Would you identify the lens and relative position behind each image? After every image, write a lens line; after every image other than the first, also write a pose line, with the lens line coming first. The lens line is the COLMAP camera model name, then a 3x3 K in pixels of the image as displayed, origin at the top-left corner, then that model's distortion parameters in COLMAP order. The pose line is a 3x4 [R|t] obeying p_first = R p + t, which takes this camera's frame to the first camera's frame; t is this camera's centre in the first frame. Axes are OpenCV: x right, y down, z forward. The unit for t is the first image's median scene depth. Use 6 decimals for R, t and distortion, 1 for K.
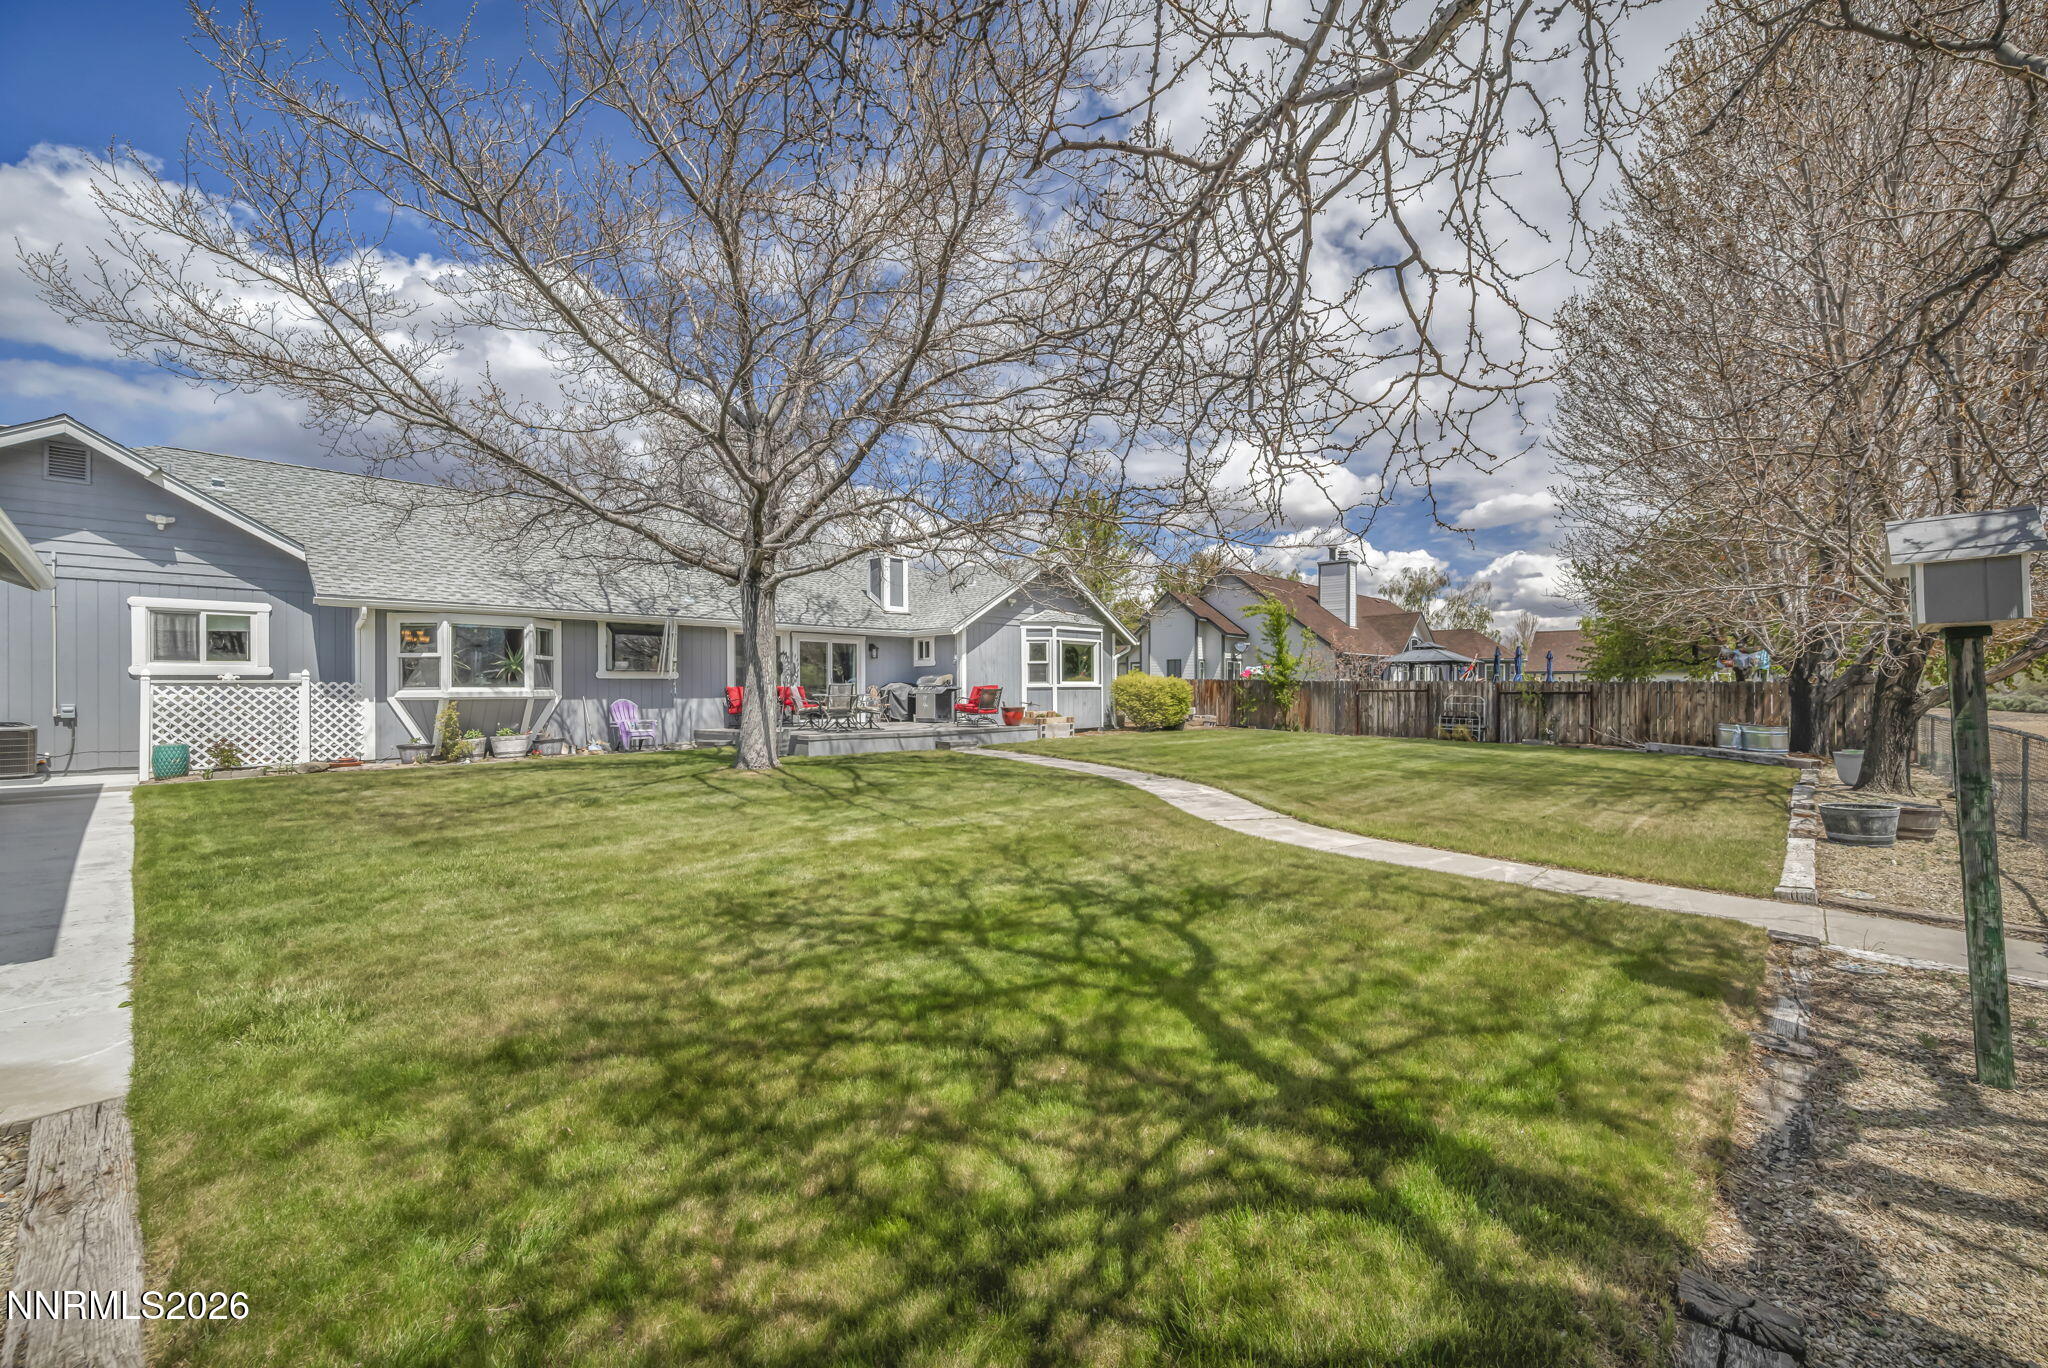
lens RADIAL K [[812.5, 0, 1036.1], [0, 812.5, 679.6], [0, 0, 1]] dist [-0.001554, -0.000014]
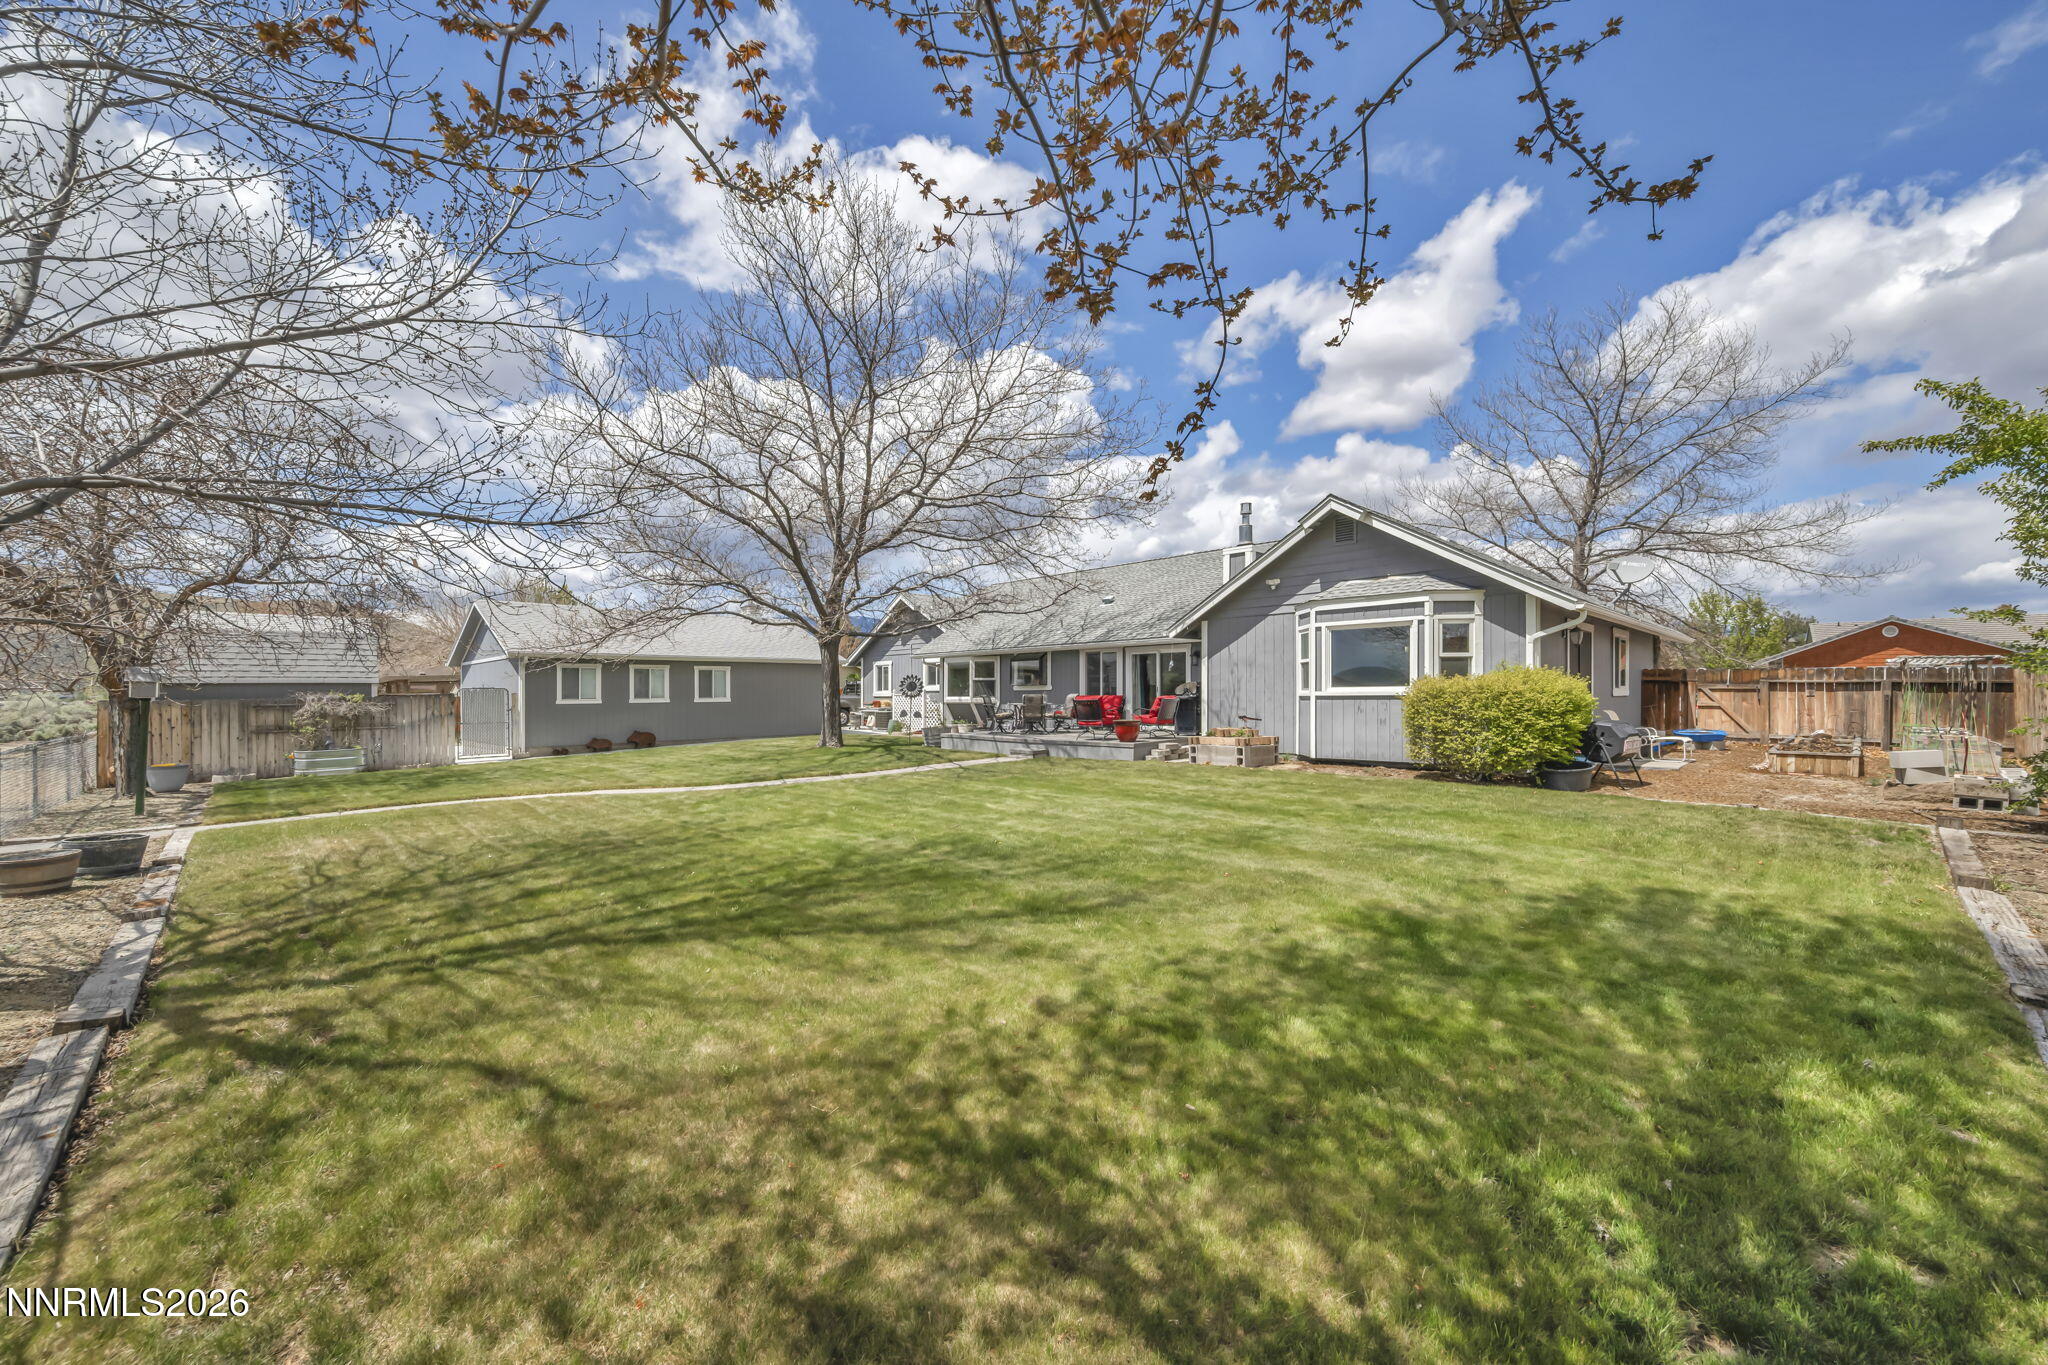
lens RADIAL K [[812.5, 0, 1036.1], [0, 812.5, 678.1], [0, 0, 1]] dist [-0.001554, -0.000014]
pose [[-0.046942, -0.015099, -0.998783, 0.764525], [0.020877, 0.999653, -0.016094, 0.000187], [0.998679, -0.021607, -0.046610, 0.844302]]
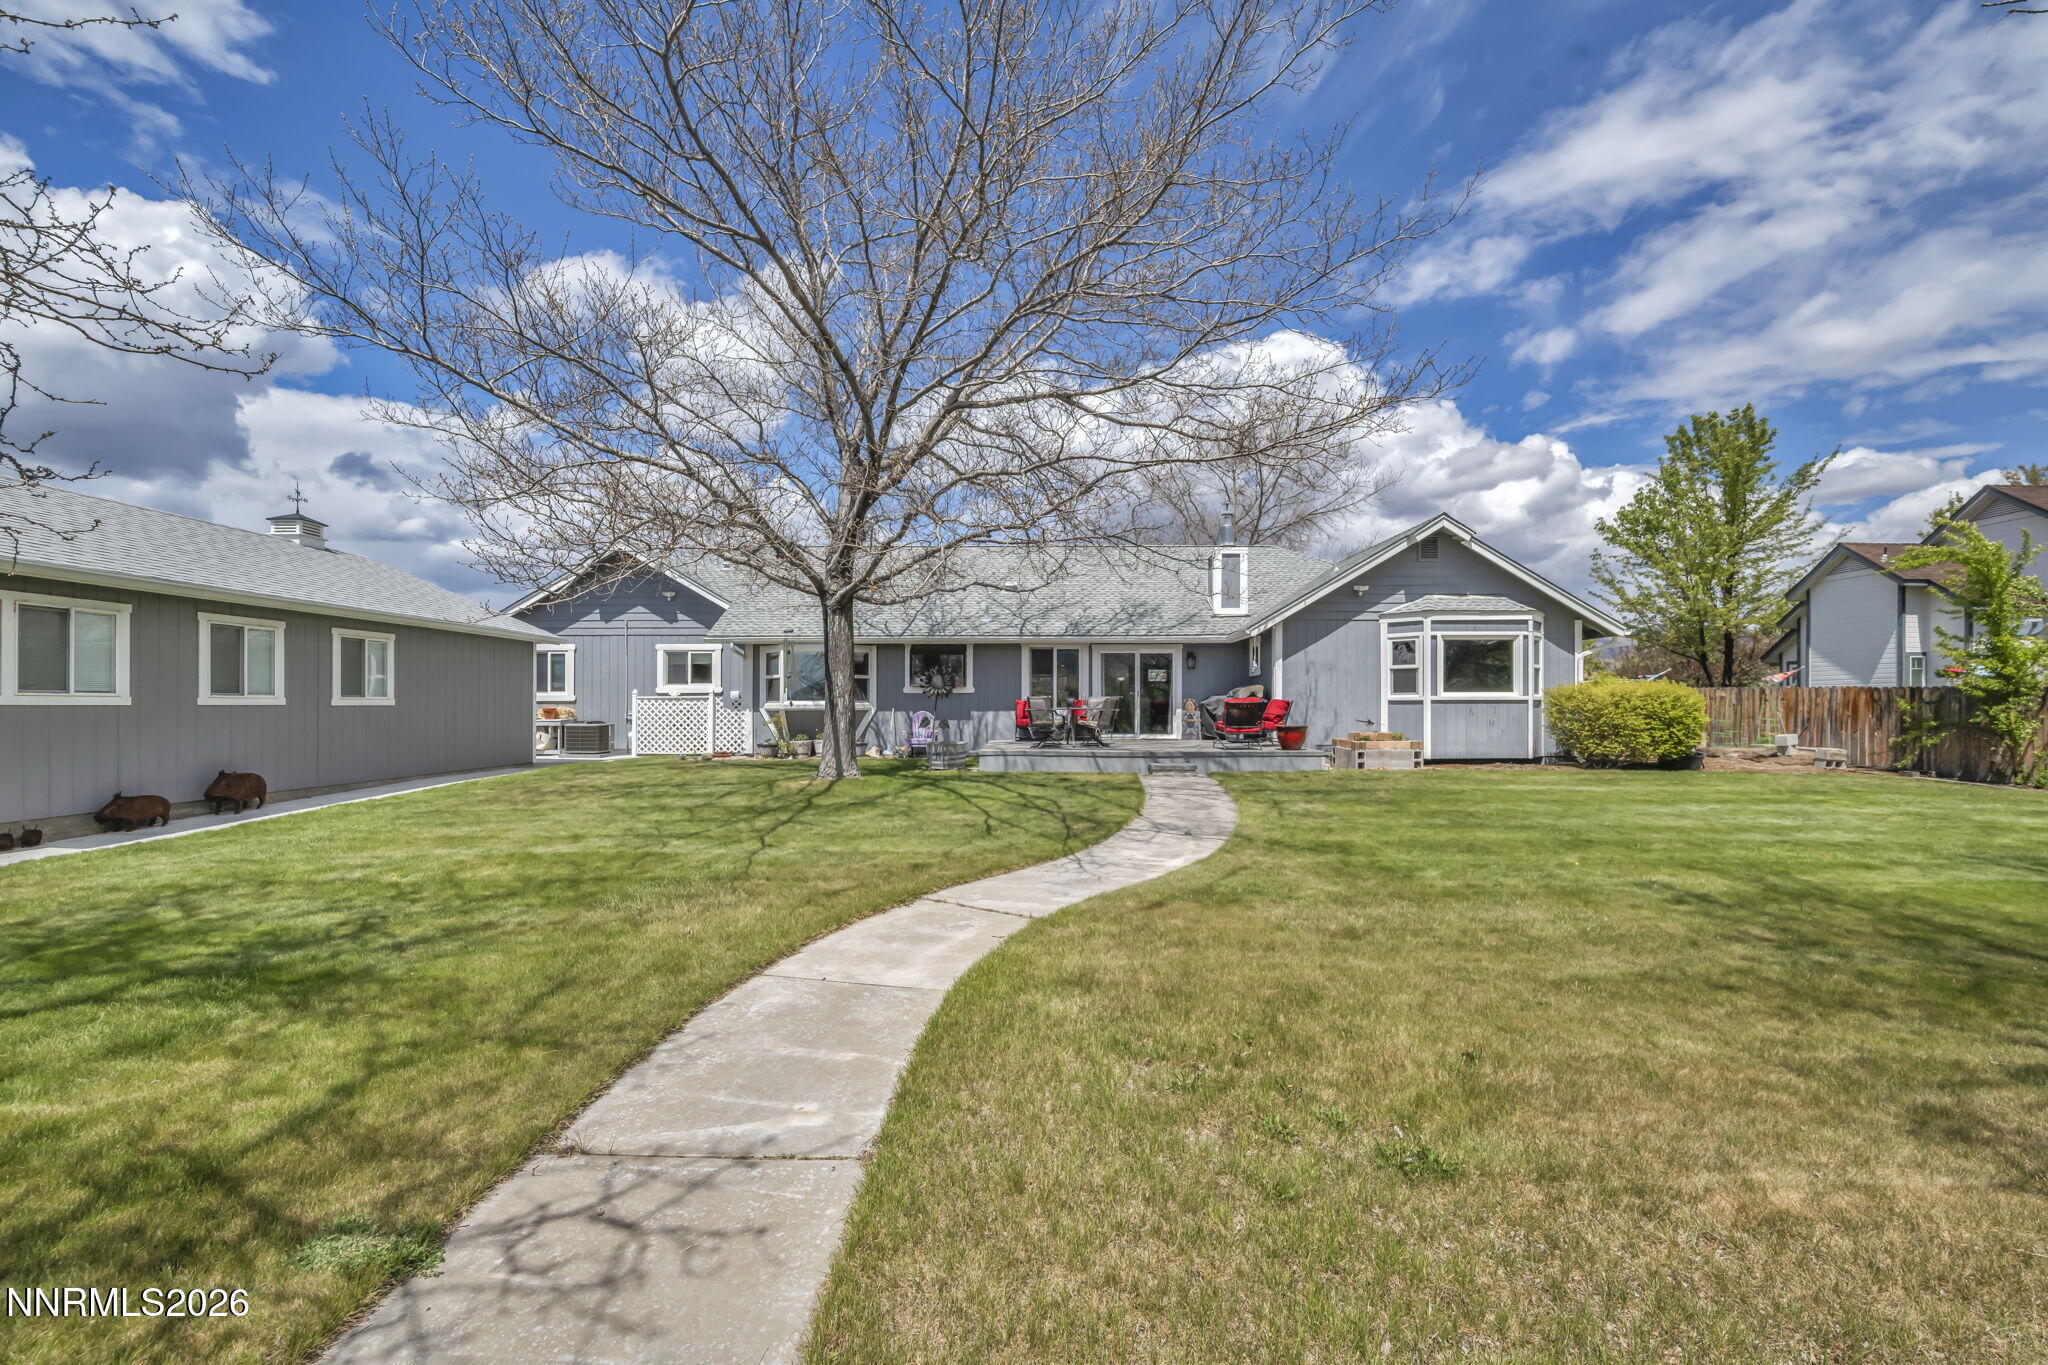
lens RADIAL K [[812.5, 0, 1036.1], [0, 812.5, 678.1], [0, 0, 1]] dist [-0.001554, -0.000014]
pose [[0.690085, -0.021934, -0.723396, 0.324711], [0.007624, 0.999705, -0.023039, 0.003880], [0.723688, 0.010384, 0.690049, 0.254991]]
